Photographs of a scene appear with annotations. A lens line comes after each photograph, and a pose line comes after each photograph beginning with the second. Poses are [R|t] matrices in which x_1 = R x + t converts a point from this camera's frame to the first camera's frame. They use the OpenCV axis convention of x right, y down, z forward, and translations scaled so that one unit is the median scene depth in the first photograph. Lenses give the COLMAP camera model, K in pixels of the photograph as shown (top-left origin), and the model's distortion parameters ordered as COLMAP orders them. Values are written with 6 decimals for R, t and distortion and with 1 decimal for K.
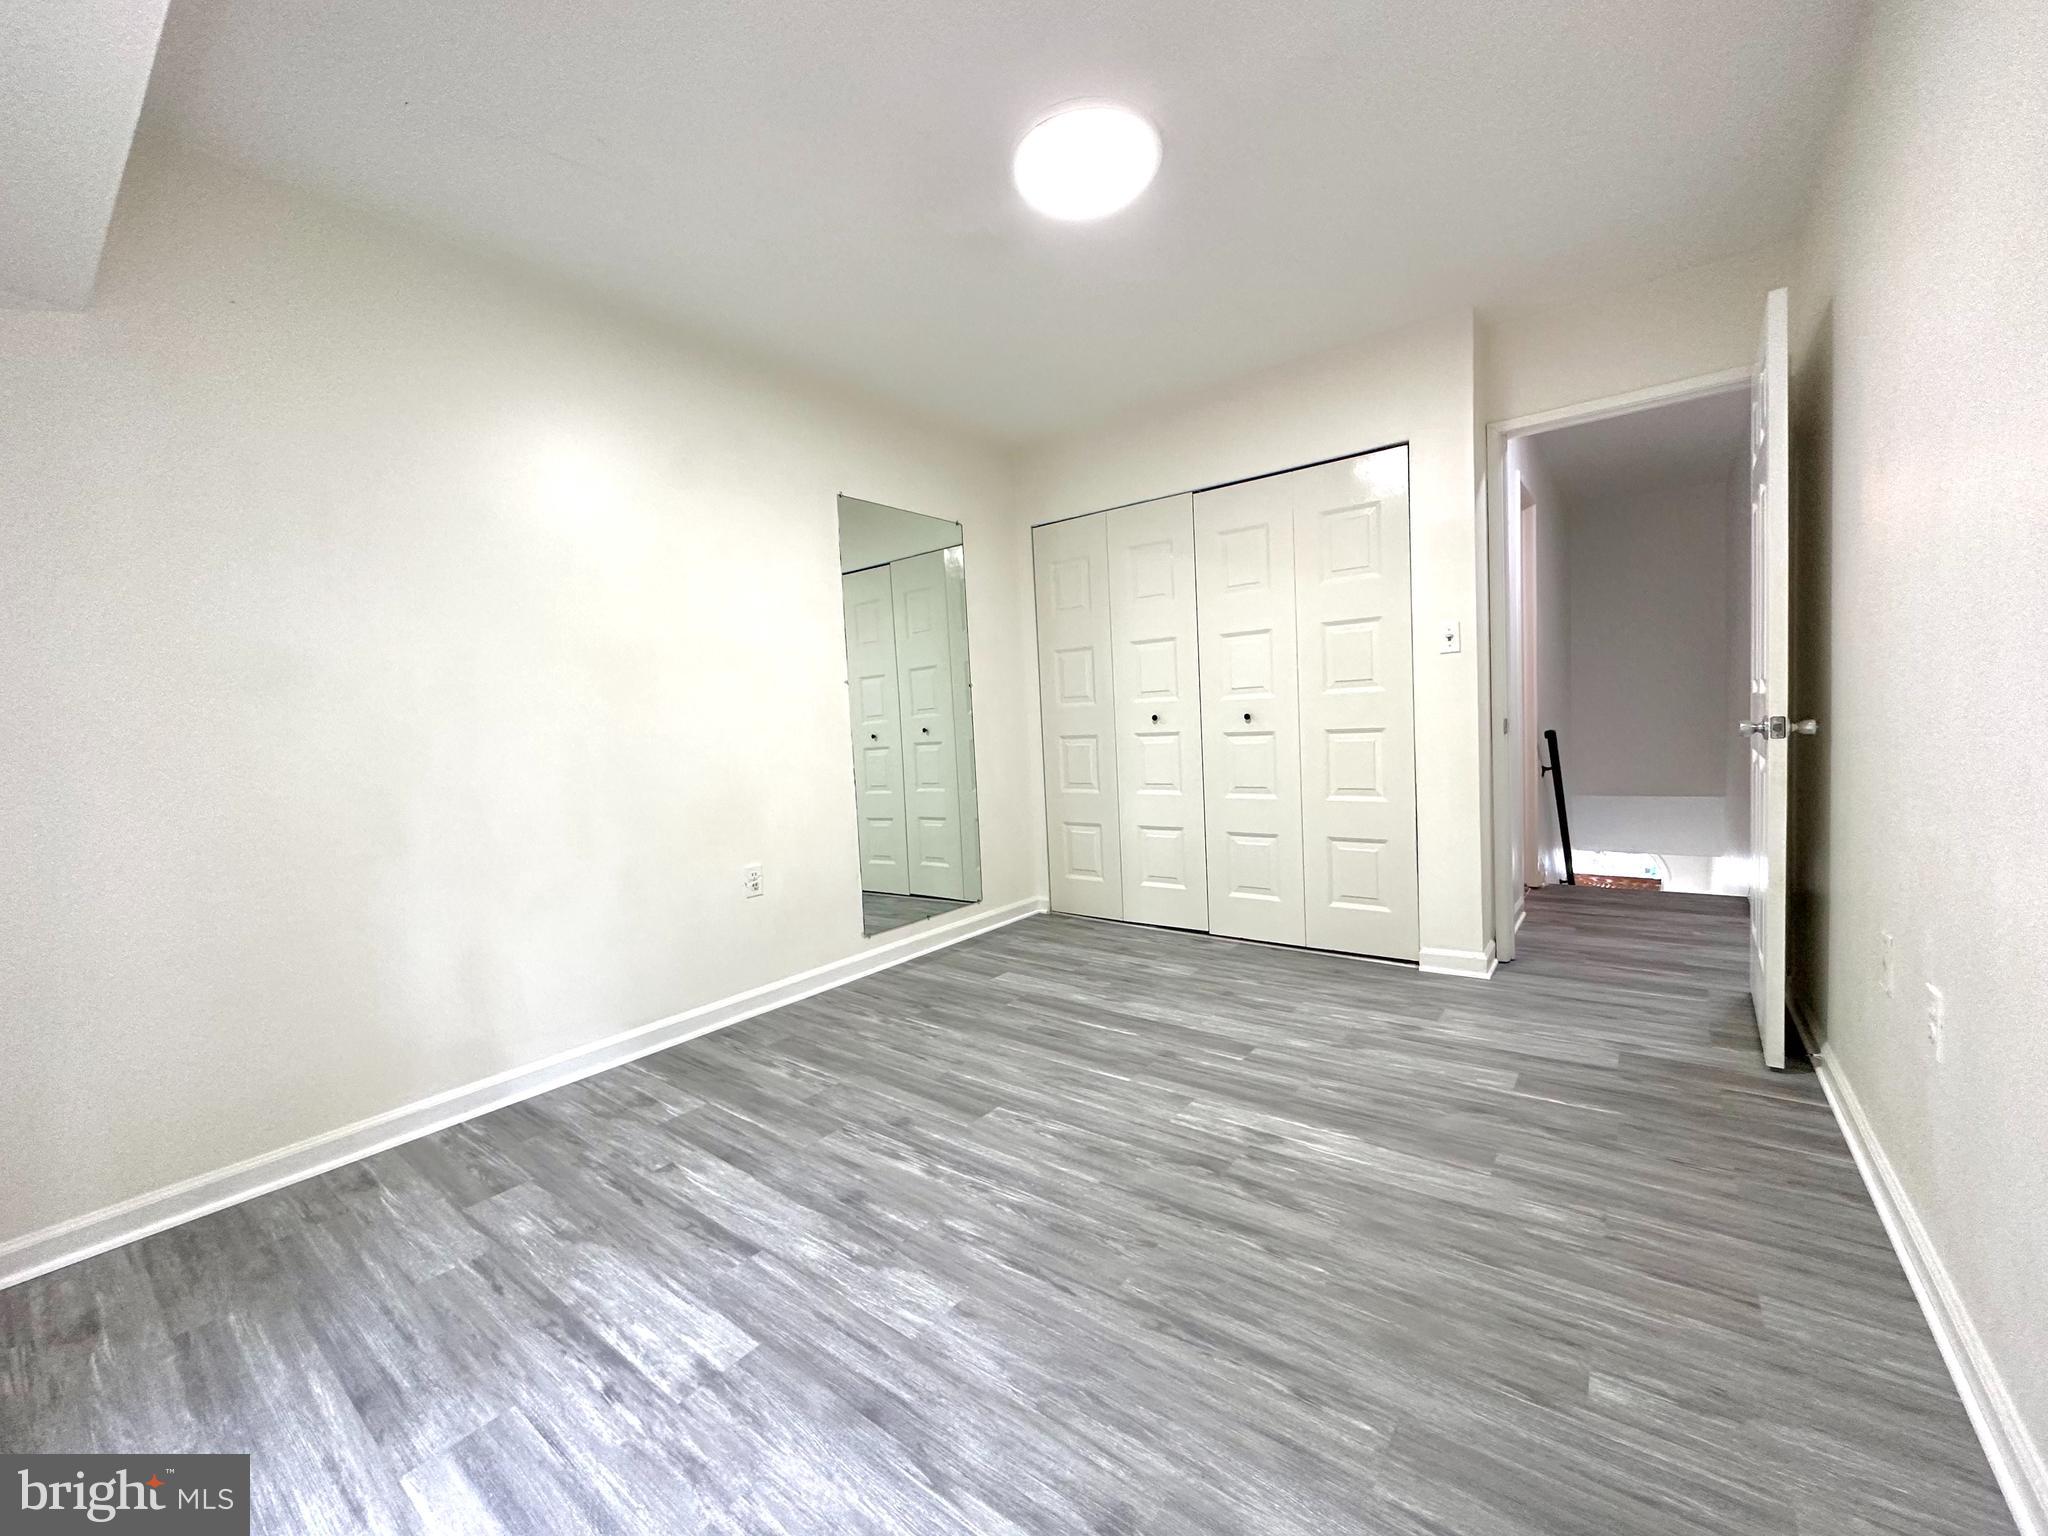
lens RADIAL K [[817.5, 0, 1011.0], [0, 817.5, 773.9], [0, 0, 1]] dist [-0.001001, 0.001063]
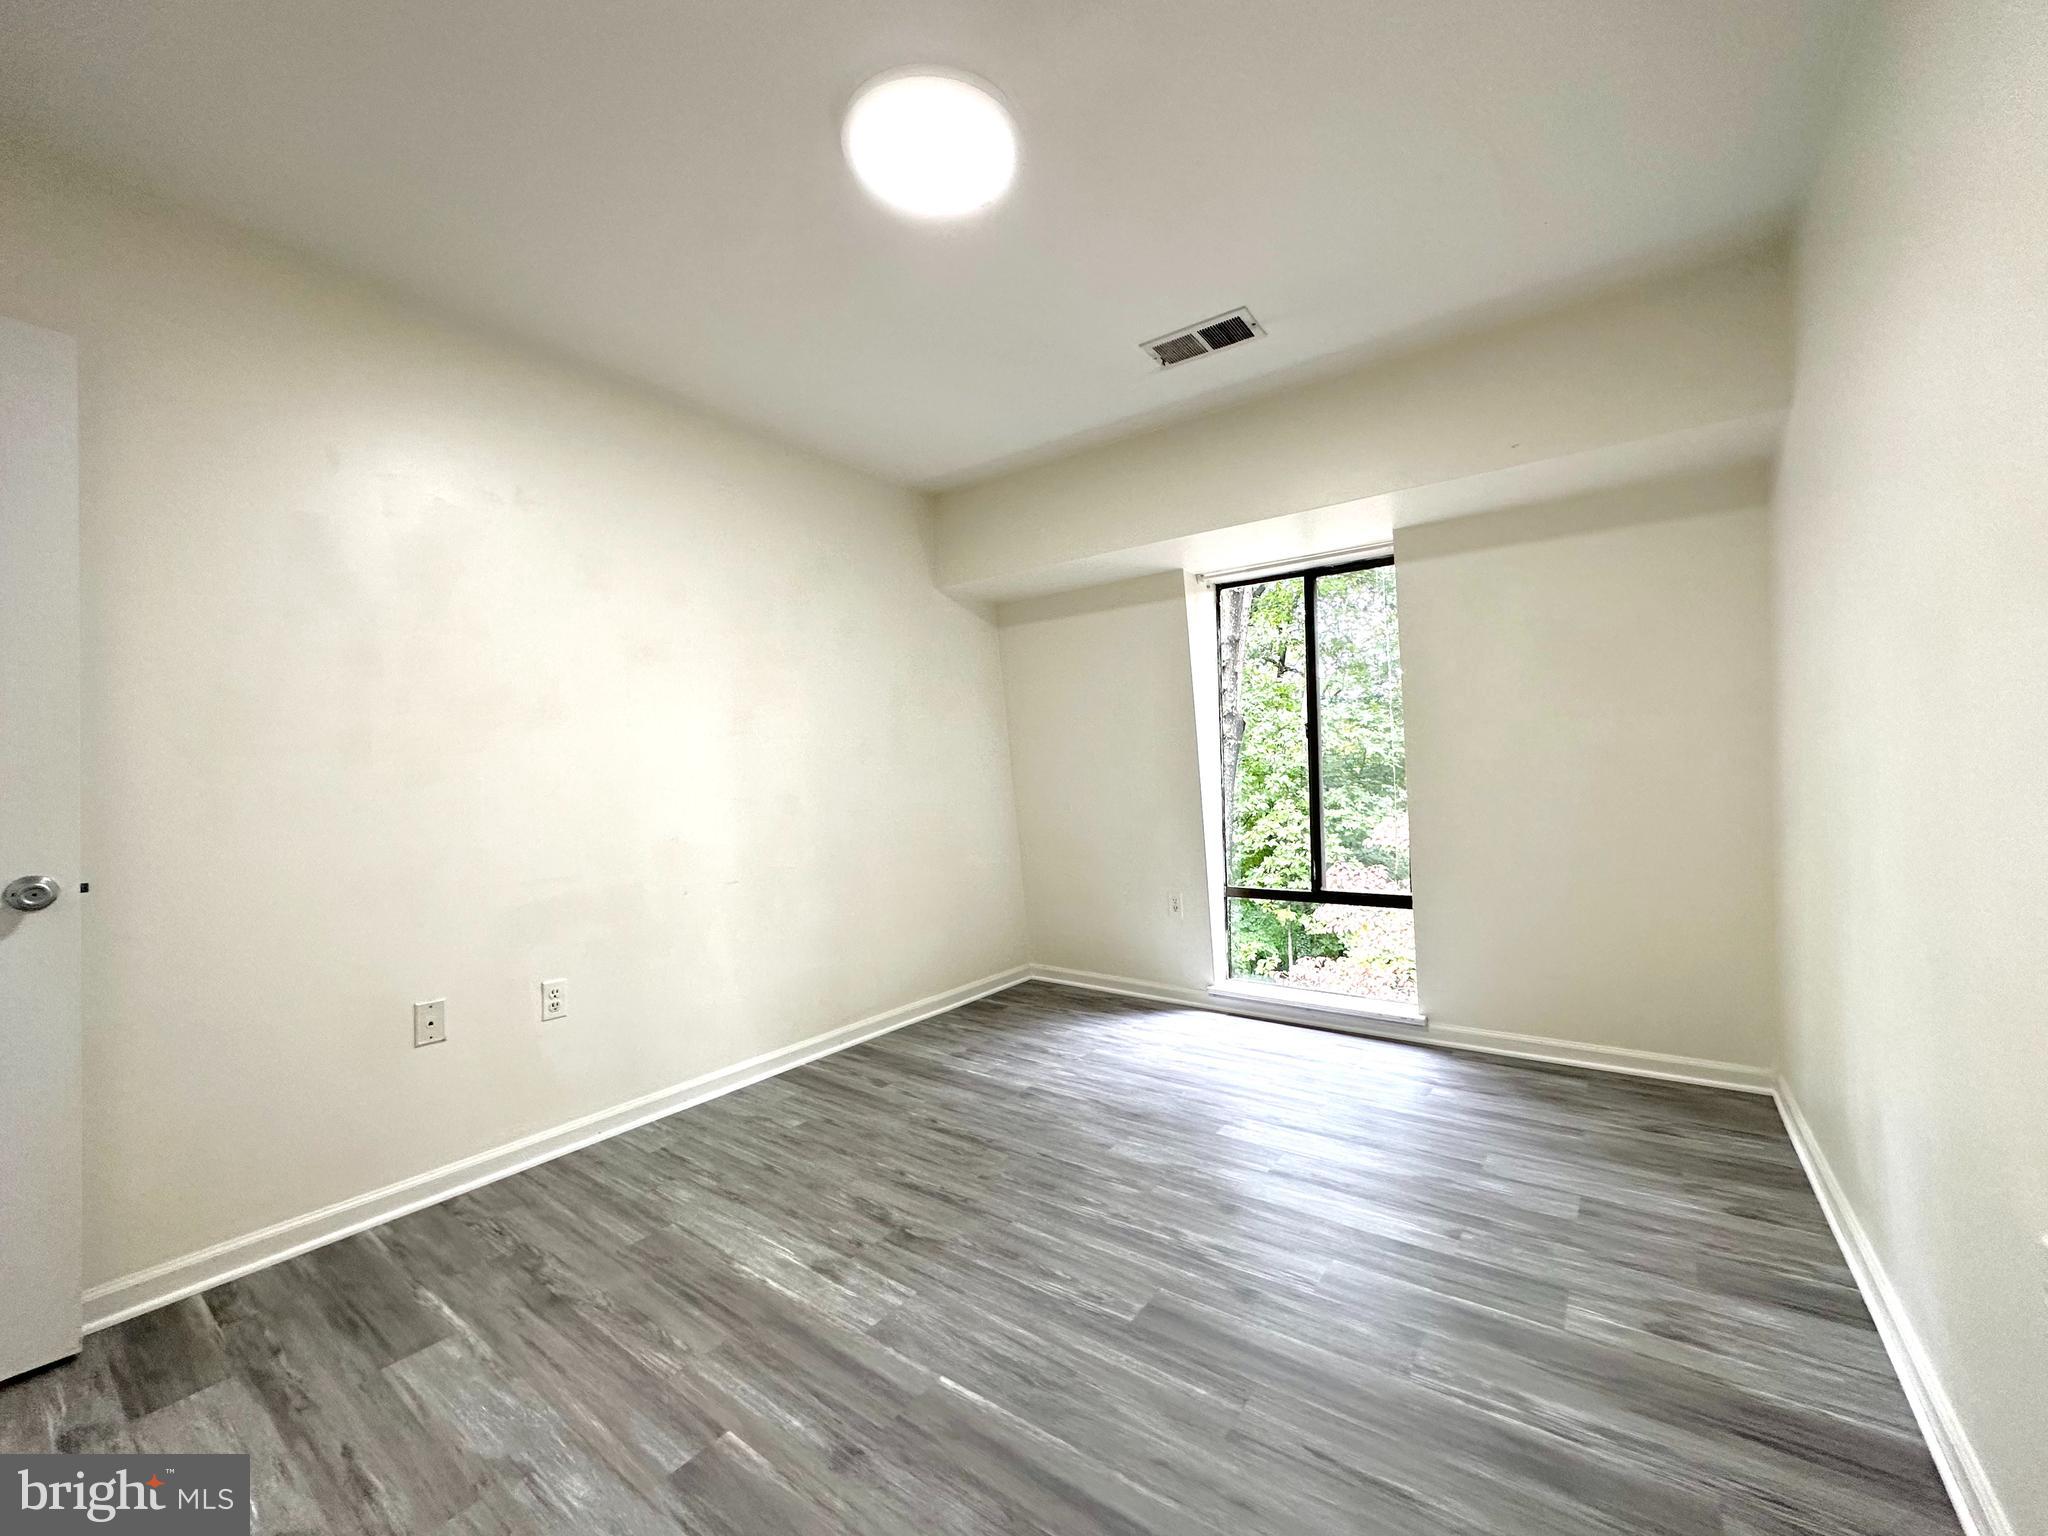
lens RADIAL K [[817.5, 0, 1028.0], [0, 817.5, 768.2], [0, 0, 1]] dist [-0.001001, 0.001063]
pose [[-0.996408, 0.075440, -0.038465, 0.078676], [0.073190, 0.995695, 0.056875, -0.163786], [0.042590, 0.053856, -0.997640, 1.975739]]
